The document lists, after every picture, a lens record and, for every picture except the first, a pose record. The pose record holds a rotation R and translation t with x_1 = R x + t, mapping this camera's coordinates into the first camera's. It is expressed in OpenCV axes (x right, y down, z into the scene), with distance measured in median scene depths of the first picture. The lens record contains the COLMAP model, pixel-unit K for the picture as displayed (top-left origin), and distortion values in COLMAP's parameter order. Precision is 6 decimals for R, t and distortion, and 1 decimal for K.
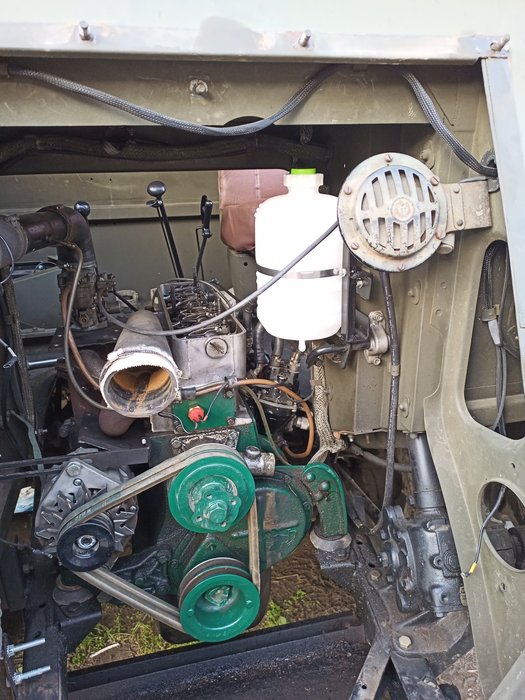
lens RADIAL K [[526.2, 0, 261.9], [0, 526.2, 349.1], [0, 0, 1]] dist [0.003526, 0.005369]
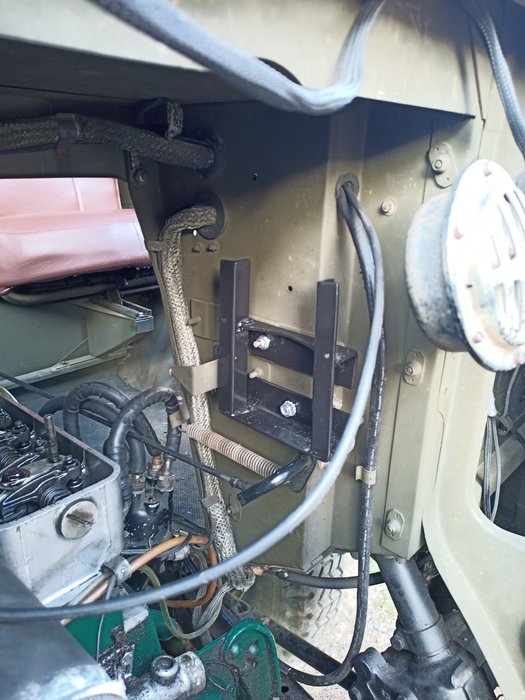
lens RADIAL K [[526.2, 0, 262.4], [0, 526.2, 351.7], [0, 0, 1]] dist [0.003526, 0.005369]
pose [[0.835550, -0.159112, 0.525870, -0.179355], [0.159441, 0.986179, 0.045053, -0.157764], [-0.525770, 0.046201, 0.849371, 0.440571]]
